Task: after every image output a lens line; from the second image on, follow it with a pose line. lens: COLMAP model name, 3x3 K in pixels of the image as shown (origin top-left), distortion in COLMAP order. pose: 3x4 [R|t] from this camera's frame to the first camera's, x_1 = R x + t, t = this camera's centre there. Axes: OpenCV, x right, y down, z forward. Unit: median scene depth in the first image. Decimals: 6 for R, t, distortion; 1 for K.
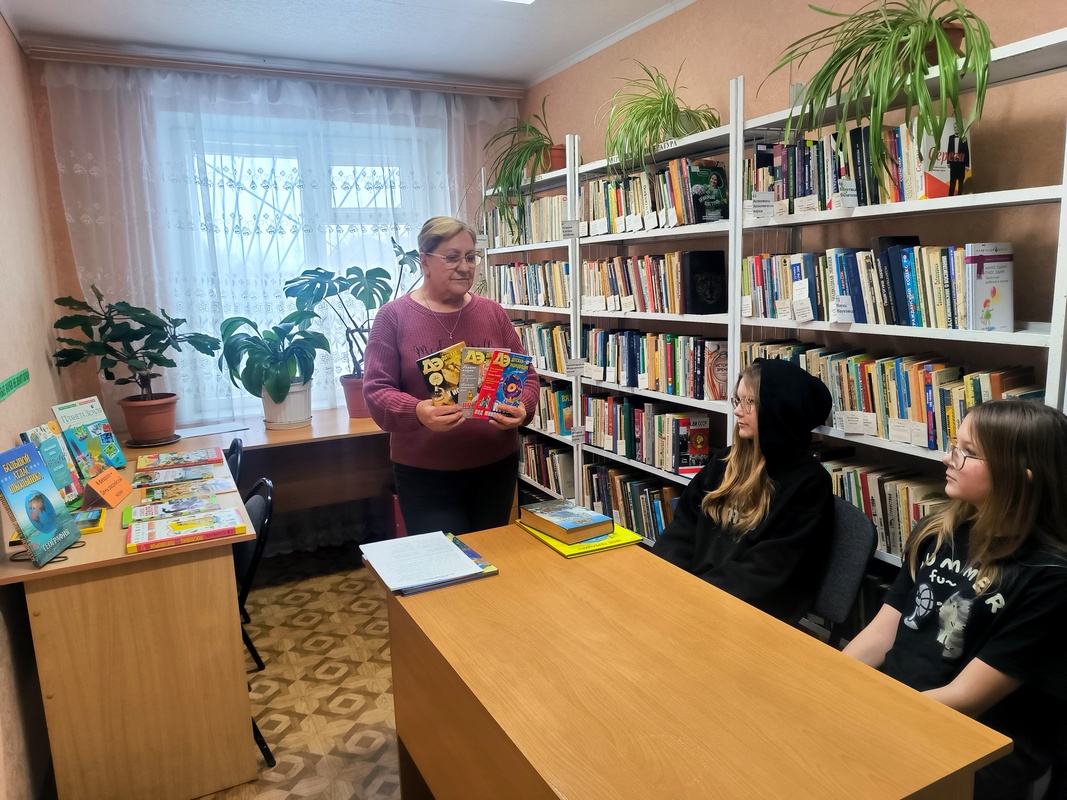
lens RADIAL K [[754.2, 0, 549.4], [0, 754.2, 402.0], [0, 0, 1]] dist [-0.012950, 0.001677]
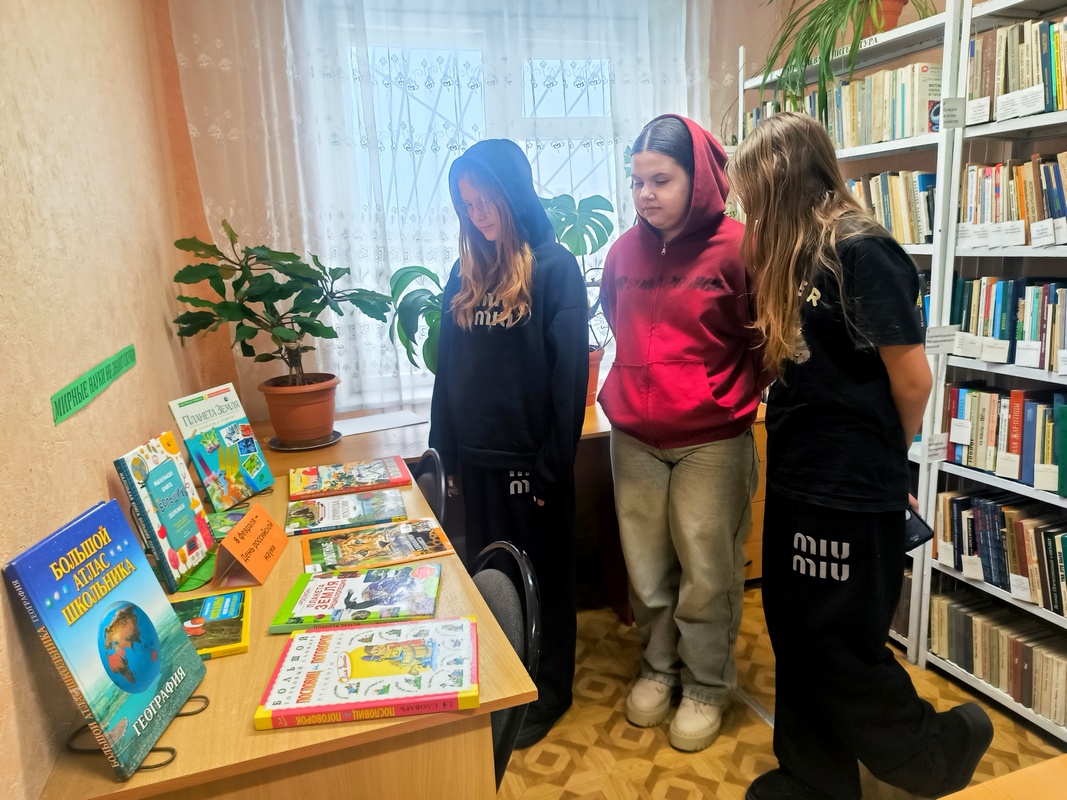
lens RADIAL K [[754.2, 0, 528.3], [0, 754.2, 400.6], [0, 0, 1]] dist [-0.012950, 0.001677]
pose [[0.986748, 0.017684, -0.161292, -0.202948], [-0.009308, 0.998576, 0.052536, -0.026034], [0.161991, -0.050338, 0.985507, 0.330399]]
